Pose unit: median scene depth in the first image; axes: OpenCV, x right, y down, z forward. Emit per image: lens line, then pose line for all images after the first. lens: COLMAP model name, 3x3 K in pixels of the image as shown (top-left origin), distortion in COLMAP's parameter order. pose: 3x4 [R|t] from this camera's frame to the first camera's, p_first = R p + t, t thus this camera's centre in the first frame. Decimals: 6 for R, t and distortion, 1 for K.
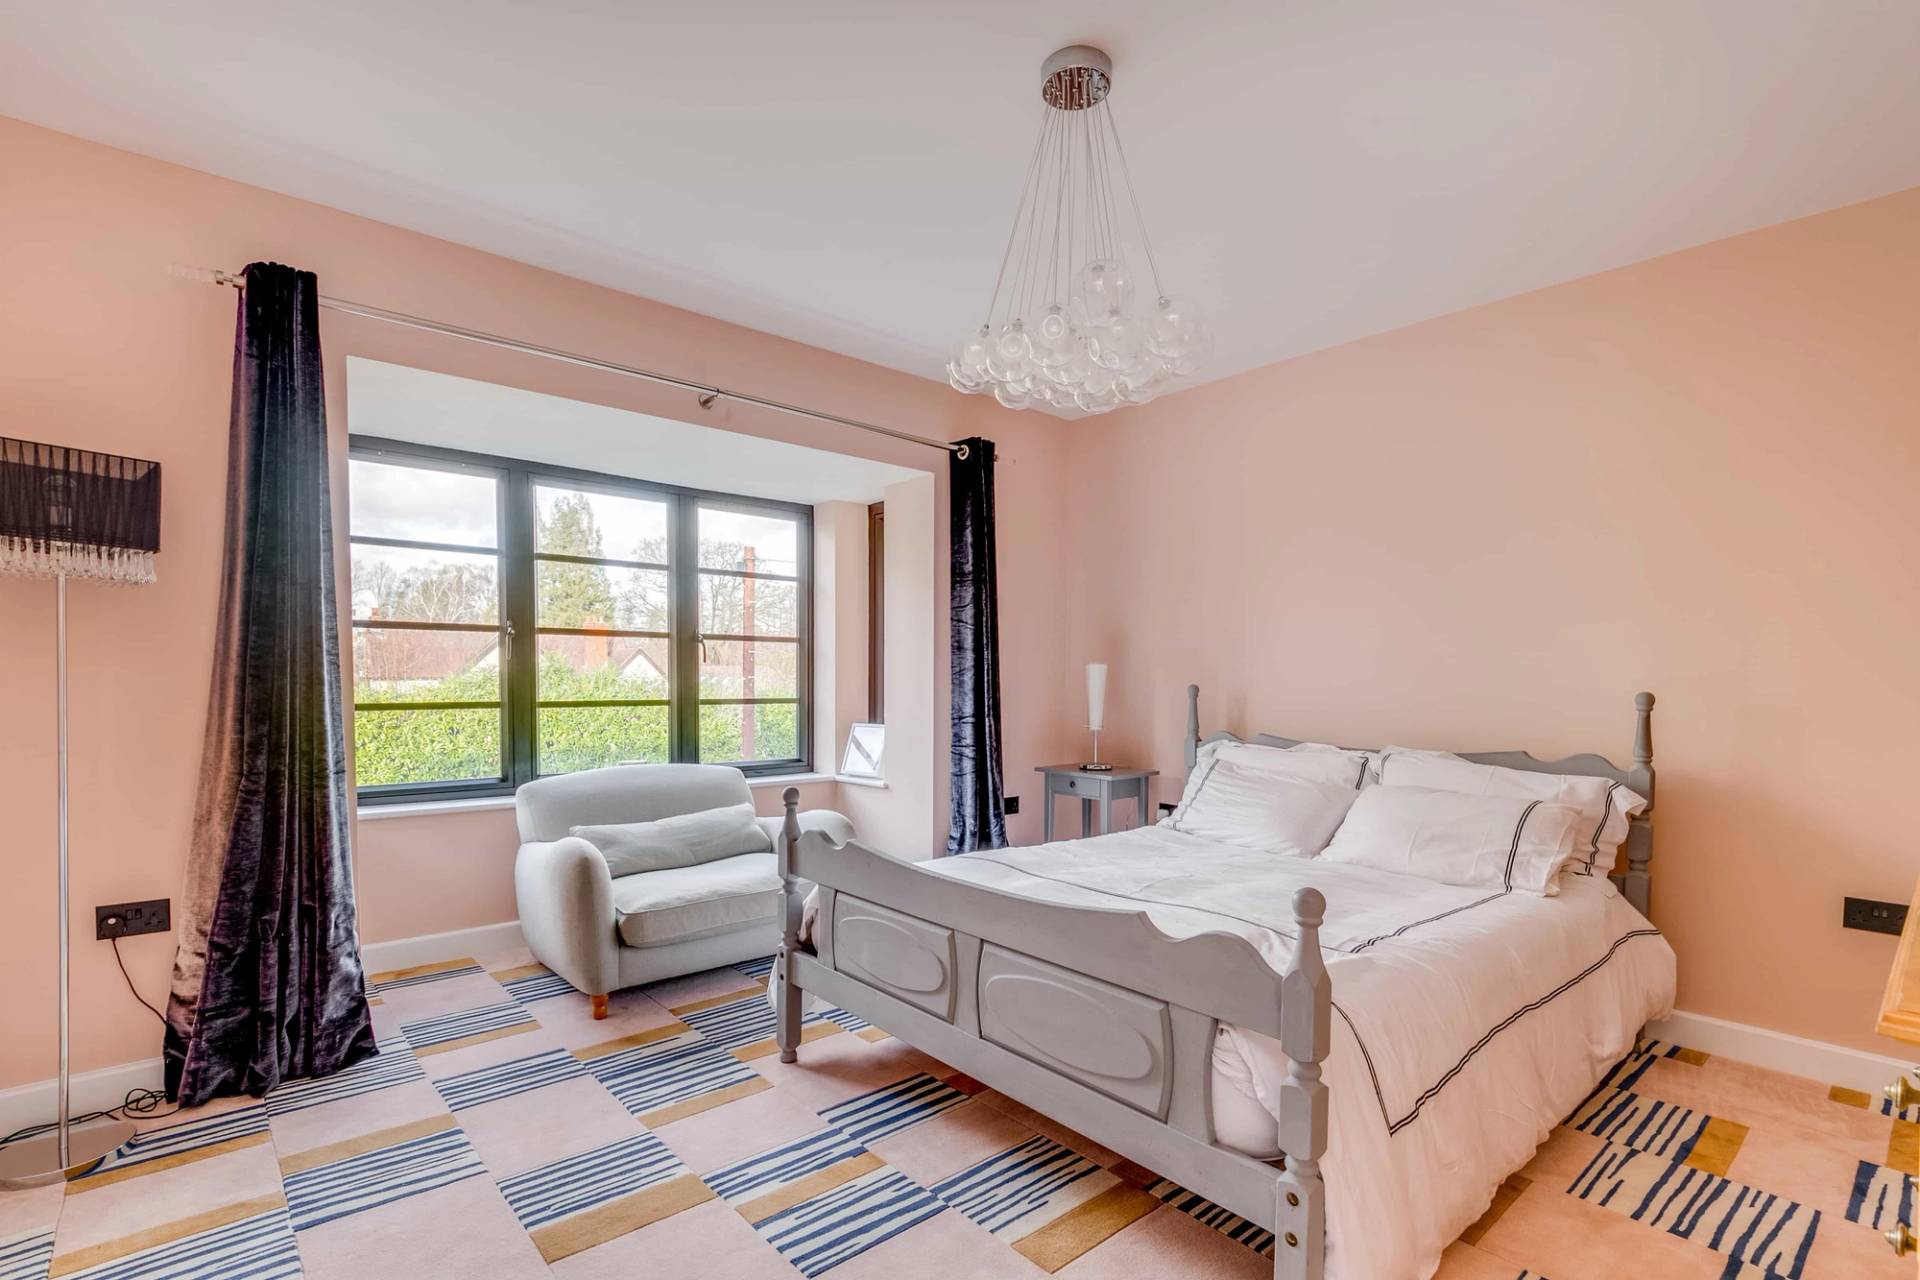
lens RADIAL K [[911.9, 0, 947.2], [0, 911.9, 674.2], [0, 0, 1]] dist [0.003262, 0.000332]
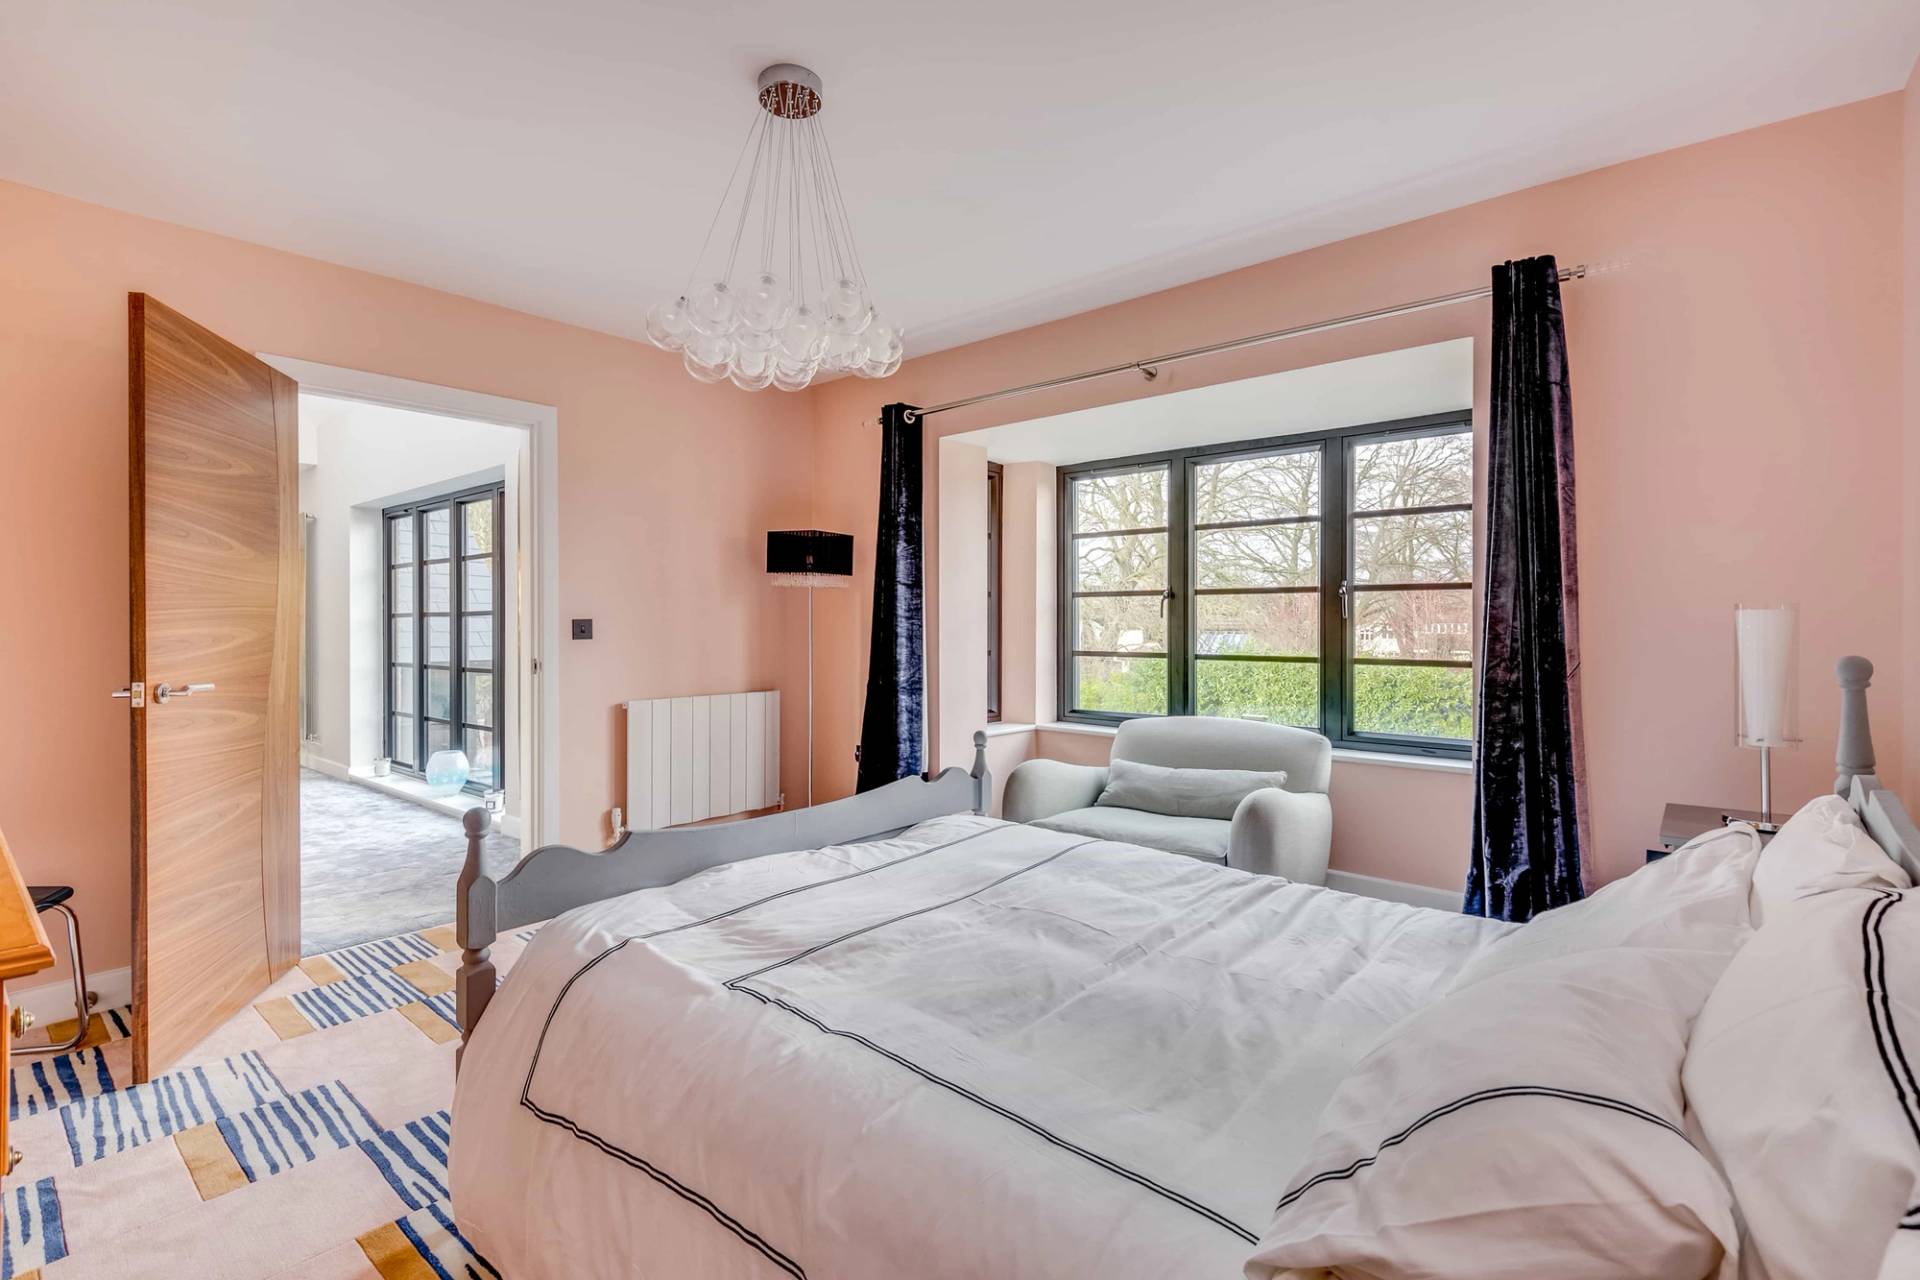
lens RADIAL K [[867.8, 0, 964.4], [0, 867.8, 644.5], [0, 0, 1]] dist [0.004305, 0.000189]
pose [[0.143473, 0.016762, -0.989512, 0.667771], [0.002663, 0.999846, 0.017324, -0.002350], [0.989651, -0.005121, 0.143406, 0.601619]]
